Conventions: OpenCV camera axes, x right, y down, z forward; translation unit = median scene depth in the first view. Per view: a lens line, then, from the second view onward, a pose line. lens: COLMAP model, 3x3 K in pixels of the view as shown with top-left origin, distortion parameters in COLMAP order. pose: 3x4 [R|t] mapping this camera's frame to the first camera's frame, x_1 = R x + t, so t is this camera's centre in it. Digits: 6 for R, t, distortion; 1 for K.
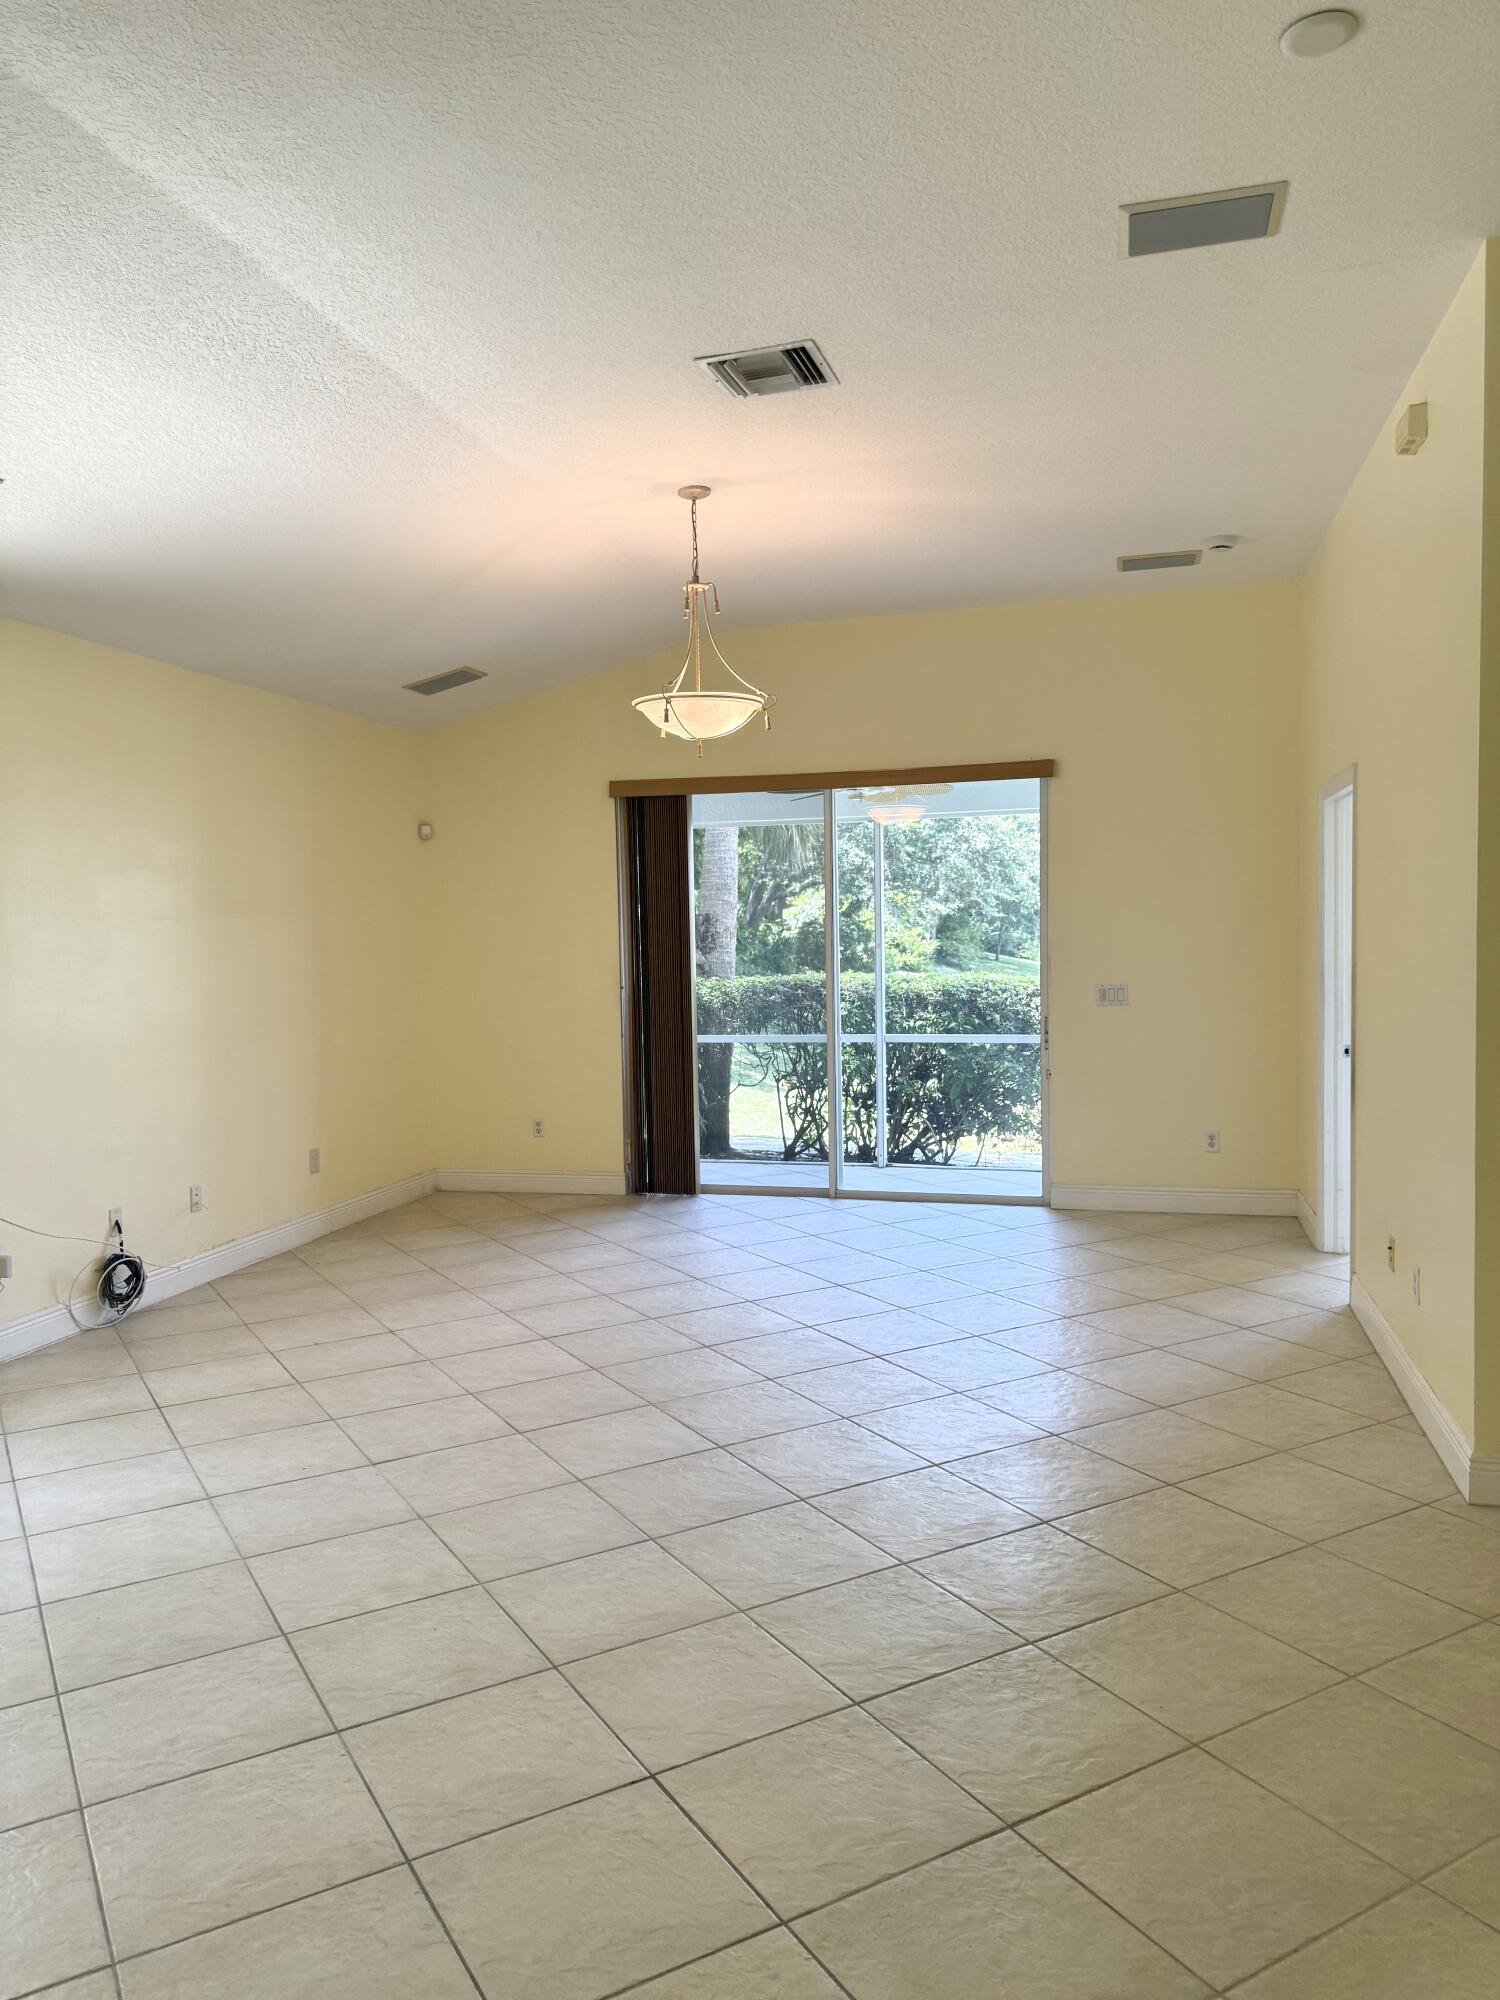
lens RADIAL K [[1445.5, 0, 750.0], [0, 1445.5, 1000.0], [0, 0, 1]] dist [0.073444, -0.196546]
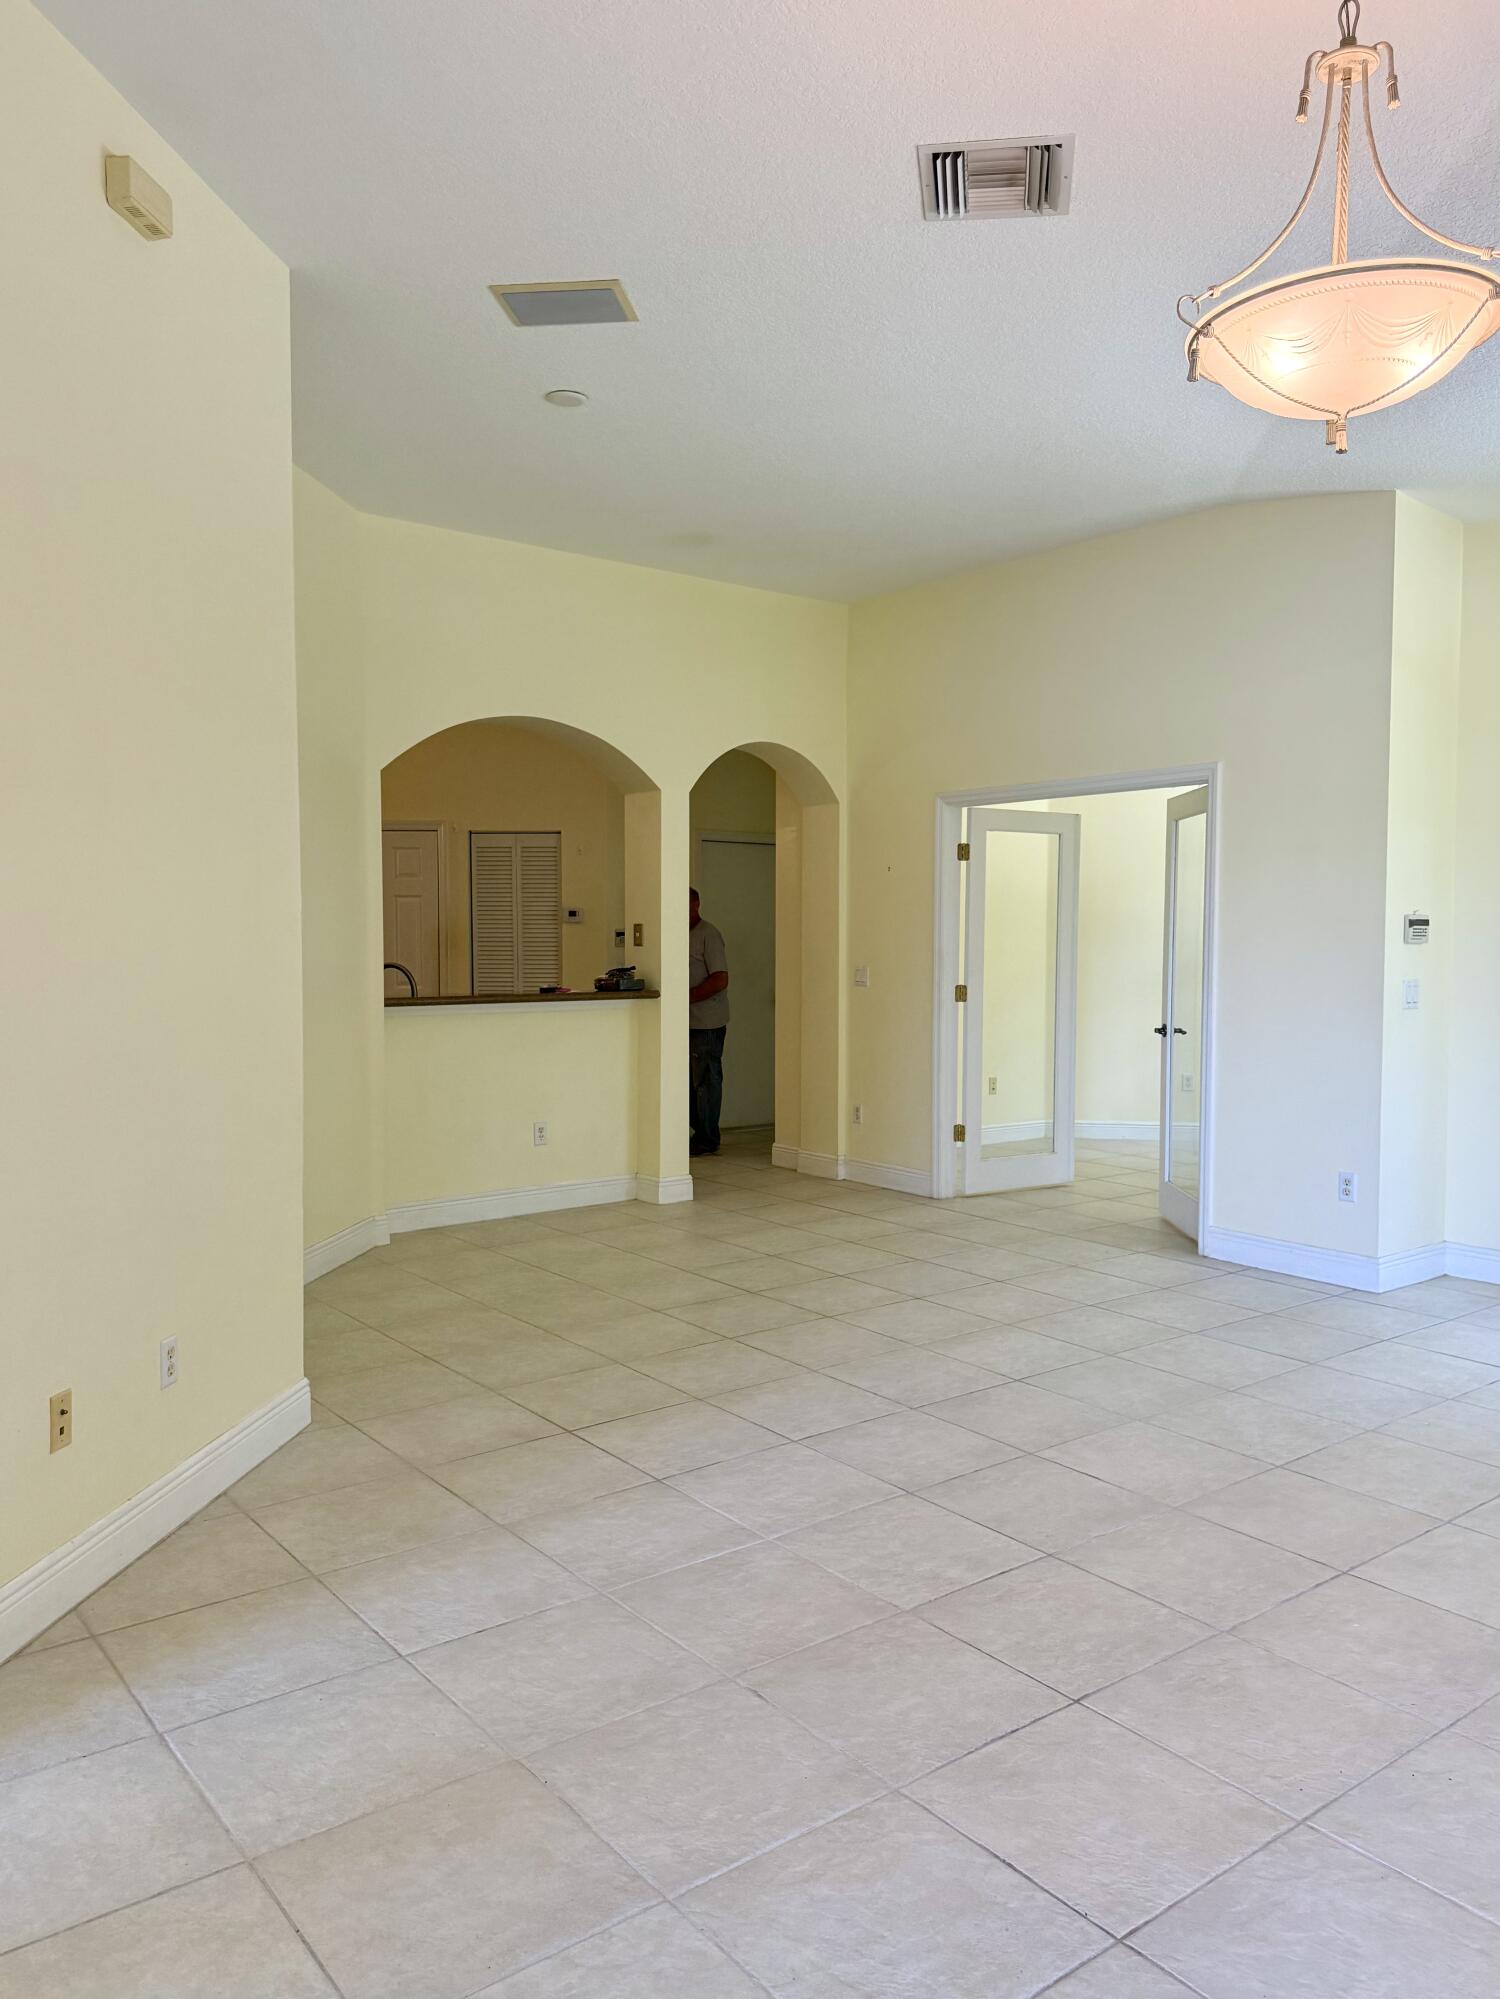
lens RADIAL K [[1444.8, 0, 750.0], [0, 1444.8, 999.5], [0, 0, 1]] dist [0.073444, -0.196546]
pose [[-0.992477, 0.021856, -0.120461, 0.240269], [0.010043, 0.995154, 0.097812, -0.061288], [0.122015, 0.095867, -0.987888, 1.725537]]
